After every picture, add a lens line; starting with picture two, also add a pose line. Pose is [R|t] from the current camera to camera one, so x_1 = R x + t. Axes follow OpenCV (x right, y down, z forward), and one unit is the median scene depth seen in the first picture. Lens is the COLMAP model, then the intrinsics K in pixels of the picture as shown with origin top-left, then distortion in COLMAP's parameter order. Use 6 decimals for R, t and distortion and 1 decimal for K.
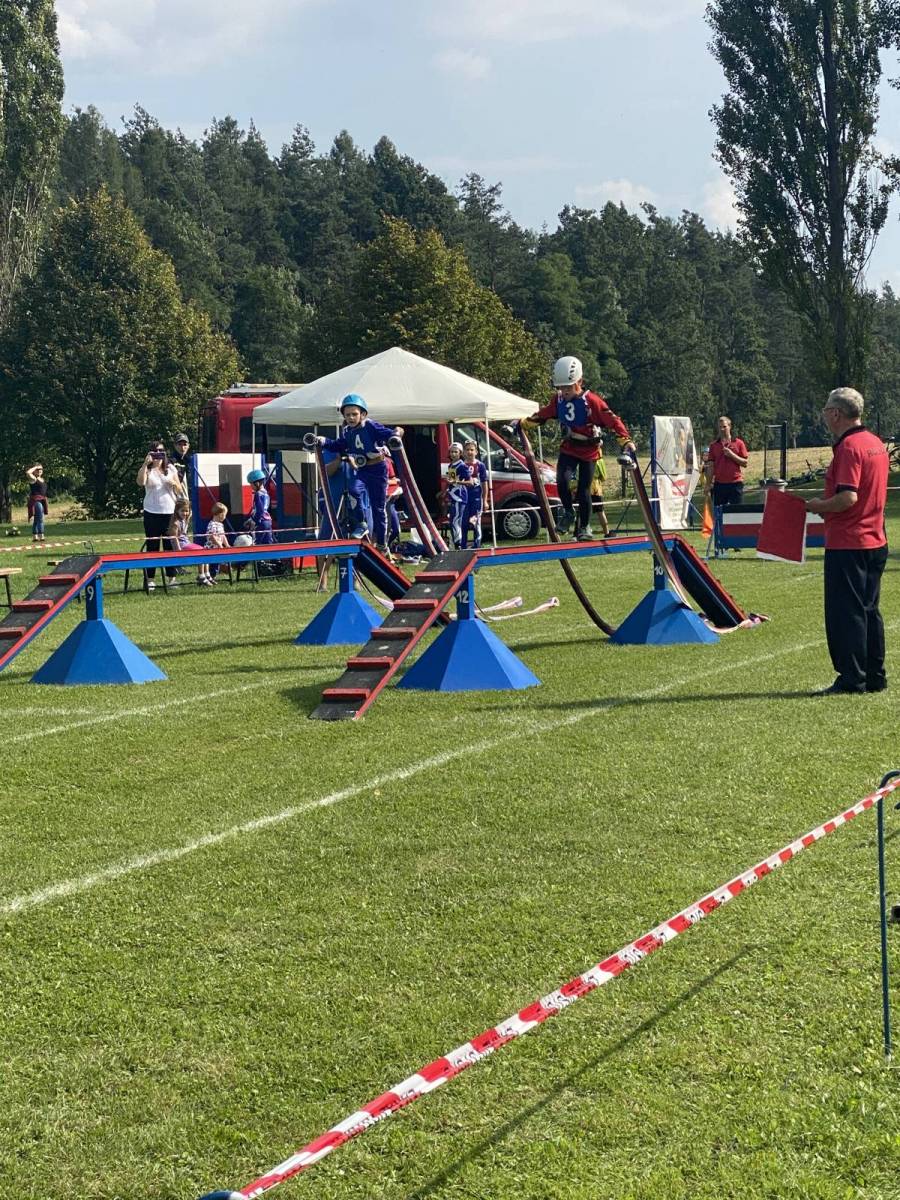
lens RADIAL K [[2598.6, 0, 440.8], [0, 2598.6, 598.3], [0, 0, 1]] dist [0.081092, 0.000000]
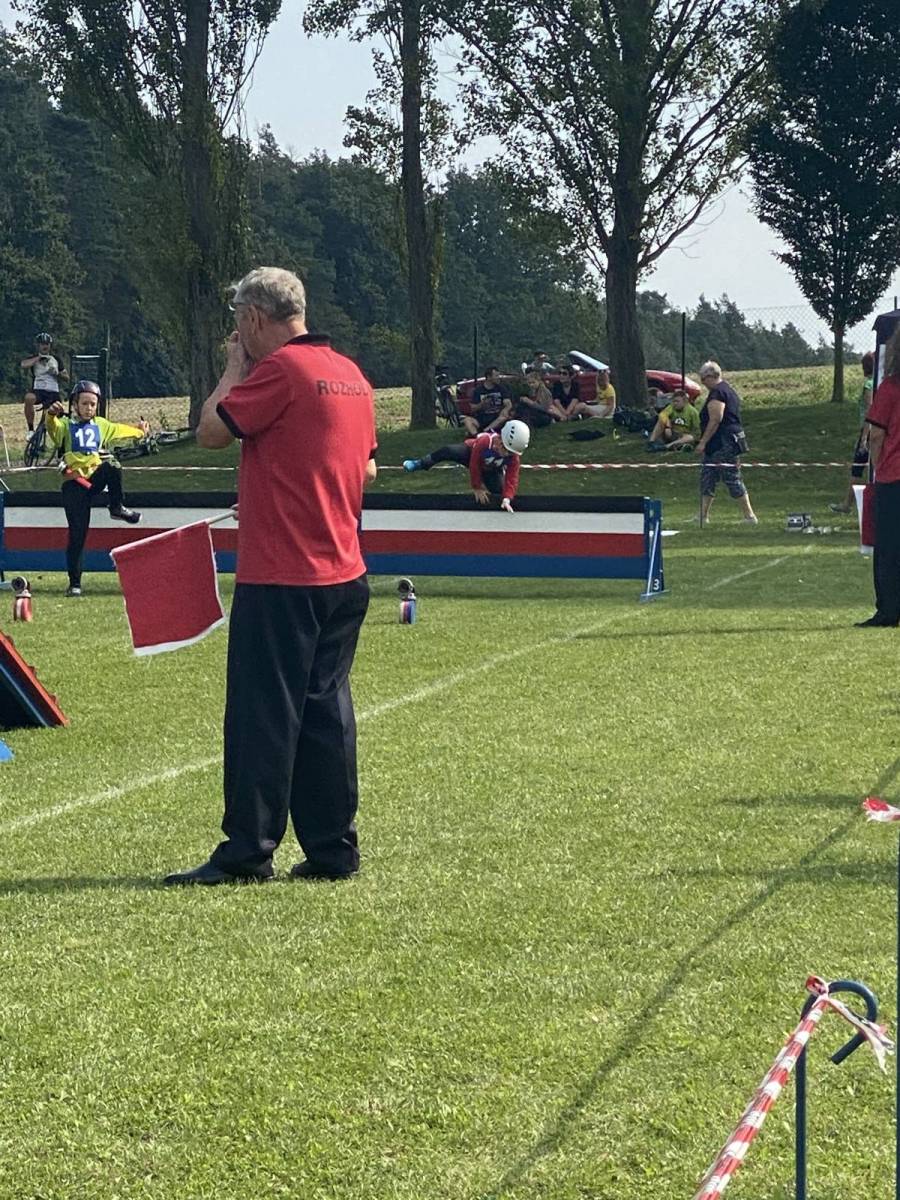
lens RADIAL K [[4421.7, 0, 438.1], [0, 4421.7, 603.3], [0, 0, 1]] dist [0.011442, 0.000000]
pose [[0.978015, 0.013892, 0.208069, 0.009147], [-0.011625, 0.999859, -0.012115, -0.004802], [-0.208208, 0.009430, 0.978039, 0.151269]]
